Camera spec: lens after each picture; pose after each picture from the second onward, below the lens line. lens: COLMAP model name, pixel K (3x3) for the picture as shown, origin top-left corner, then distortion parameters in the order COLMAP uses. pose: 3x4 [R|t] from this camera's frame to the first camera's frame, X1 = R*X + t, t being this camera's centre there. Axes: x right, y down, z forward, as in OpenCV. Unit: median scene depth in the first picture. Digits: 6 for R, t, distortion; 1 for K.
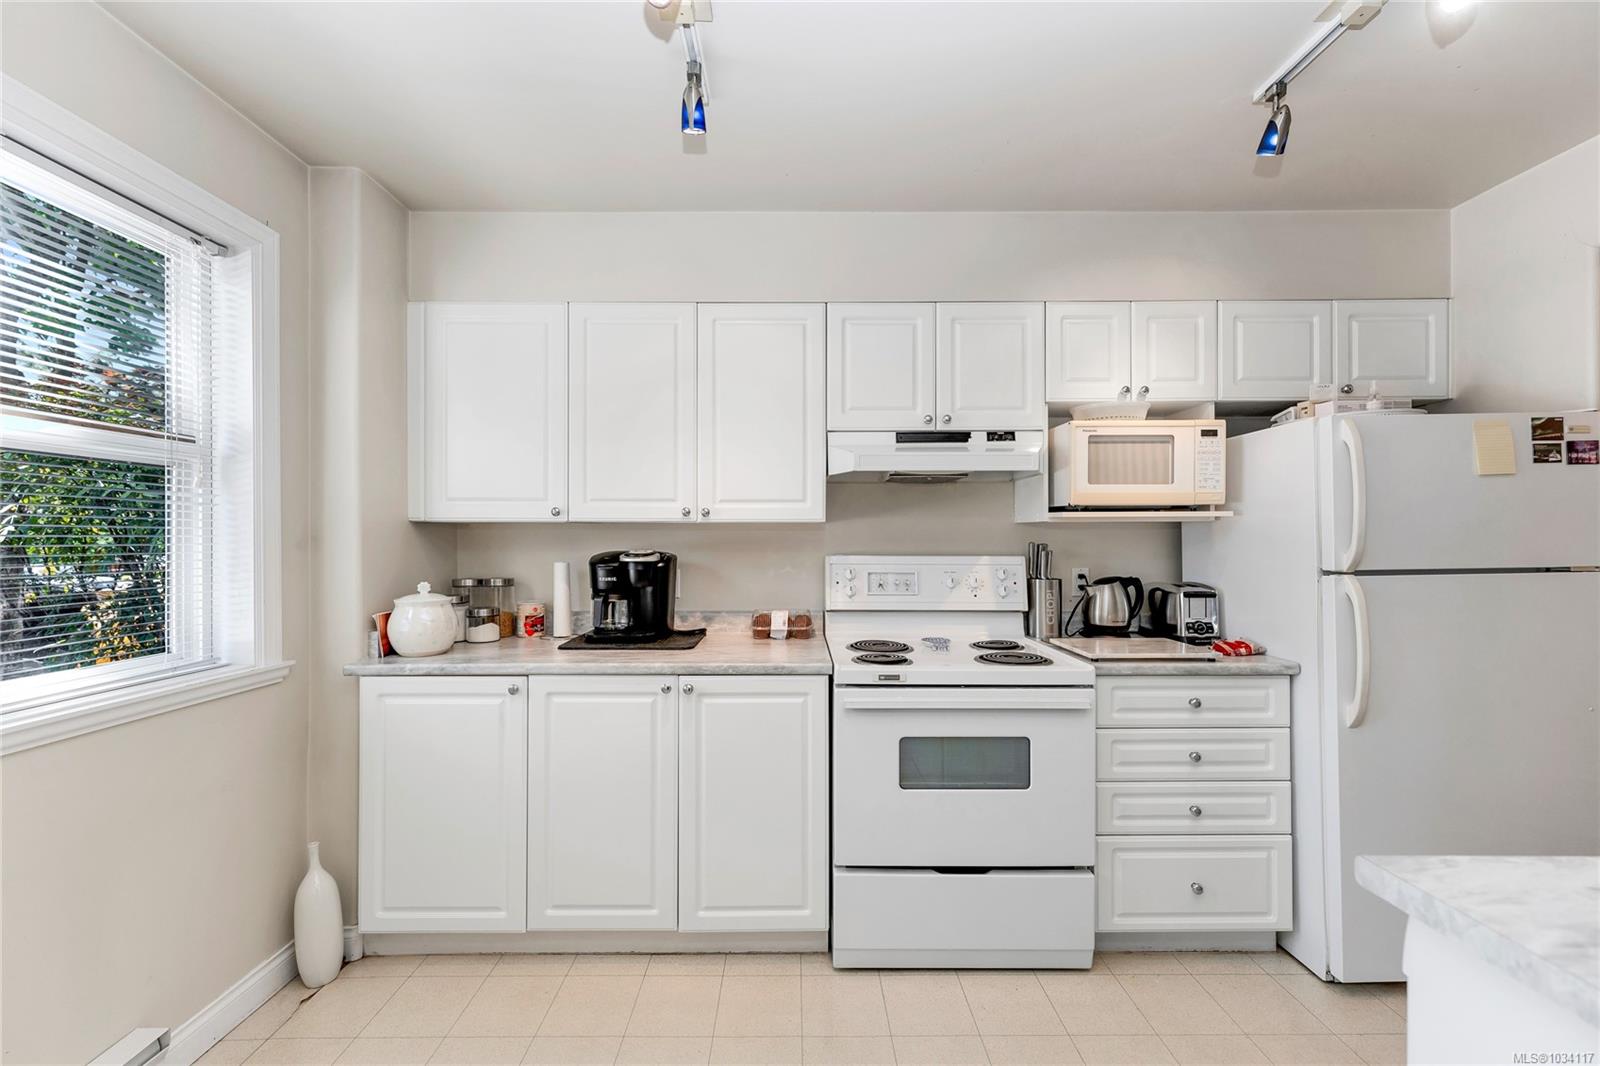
lens RADIAL K [[636.4, 0, 800.8], [0, 636.4, 535.5], [0, 0, 1]] dist [0.001257, 0.000289]
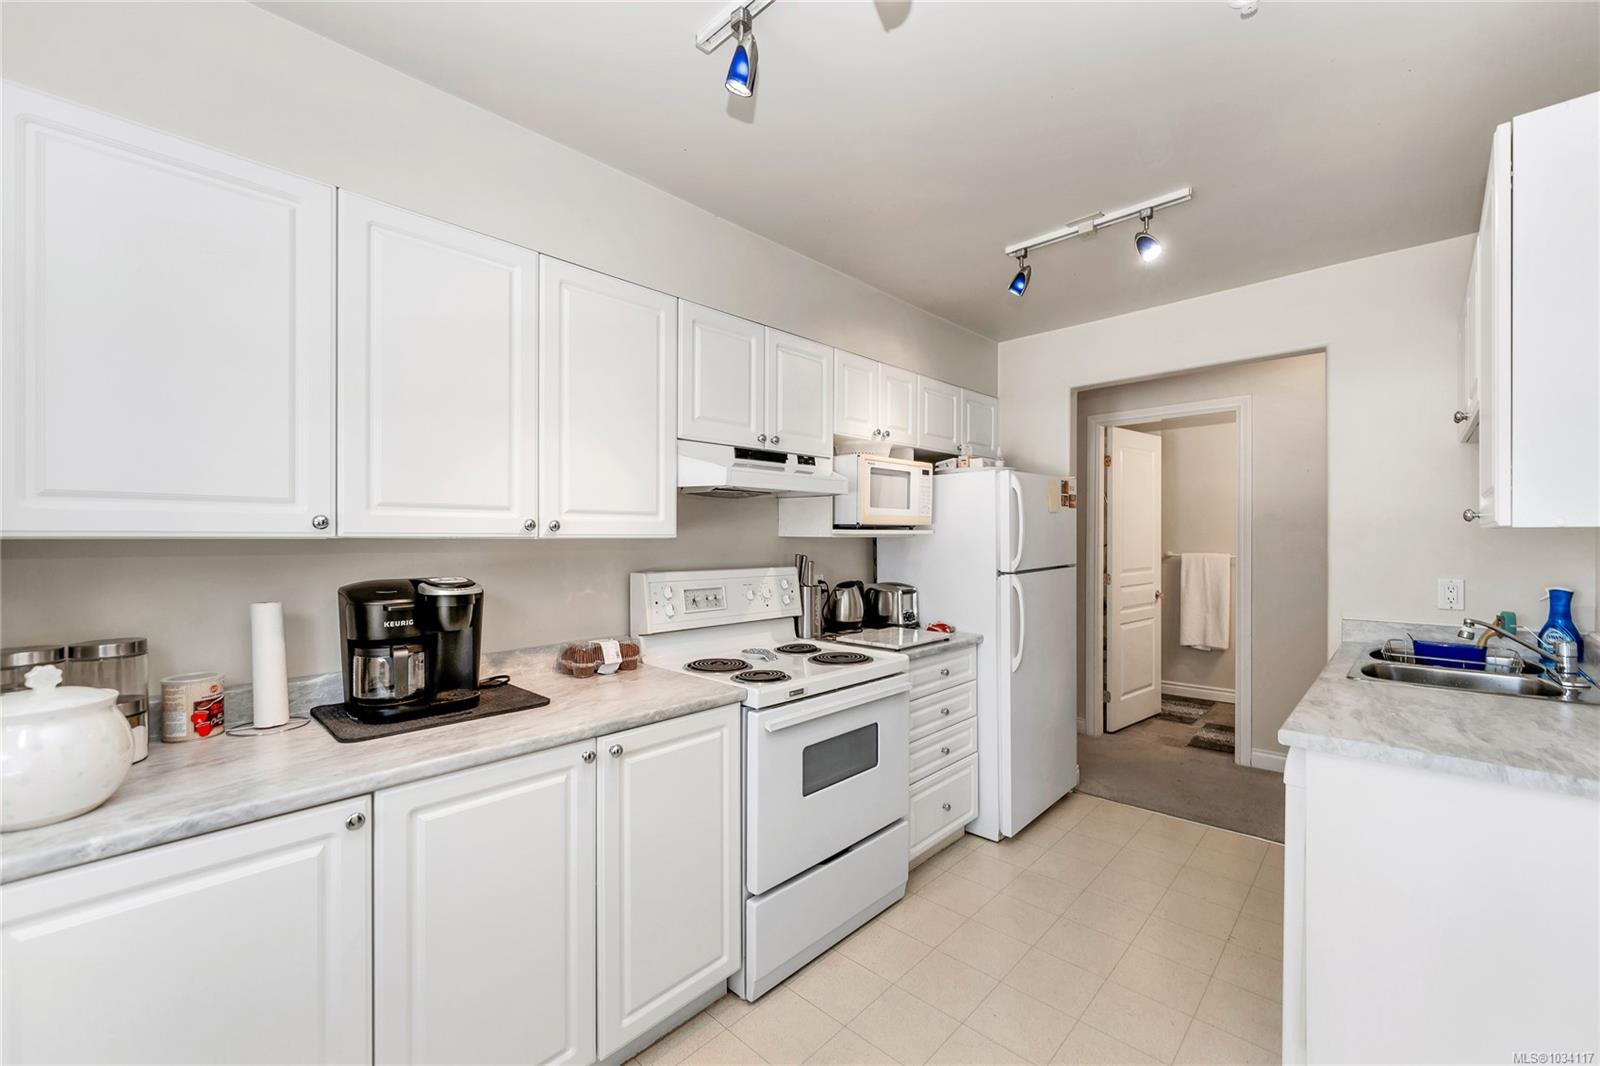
lens RADIAL K [[642.5, 0, 796.2], [0, 642.5, 539.6], [0, 0, 1]] dist [0.000868, 0.000044]
pose [[0.695923, -0.003267, 0.718109, -0.506074], [-0.001947, 0.999977, 0.006436, -0.024957], [-0.718114, -0.005877, 0.695901, 0.234167]]
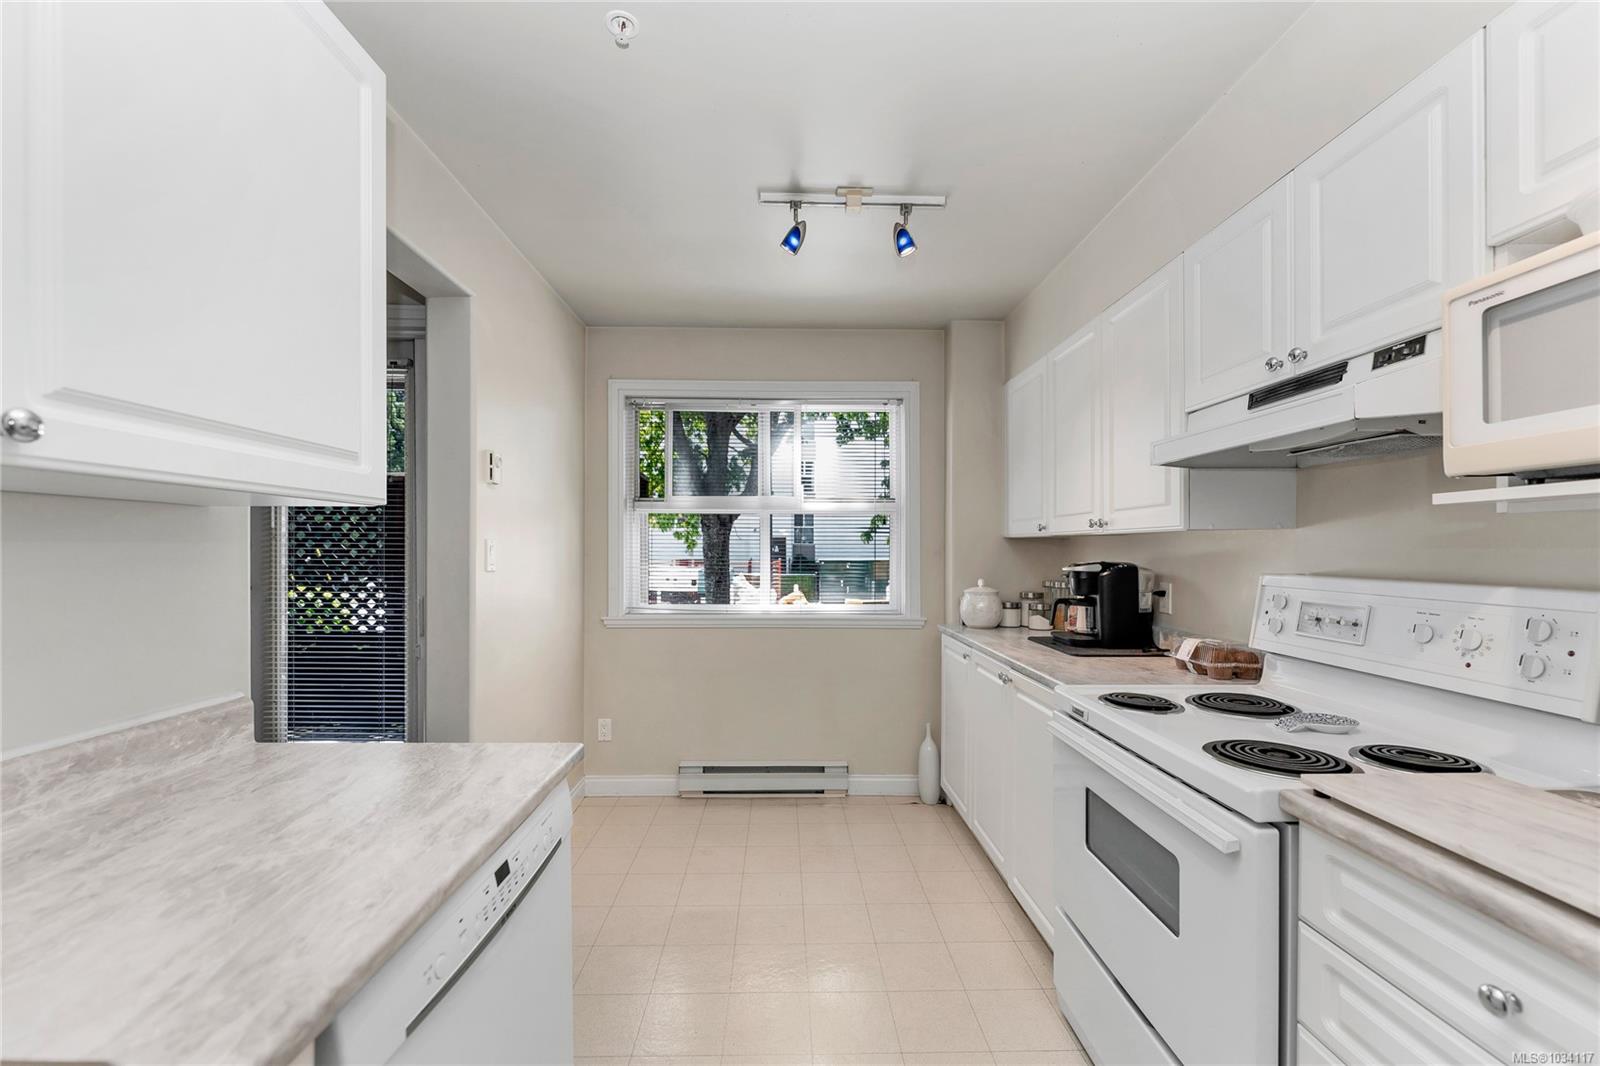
lens RADIAL K [[648.3, 0, 796.0], [0, 648.3, 551.5], [0, 0, 1]] dist [0.001276, 0.000096]
pose [[0.016099, 0.003253, -0.999865, 0.841831], [0.002360, 0.999992, 0.003291, 0.003007], [0.999868, -0.002413, 0.016091, 0.504769]]
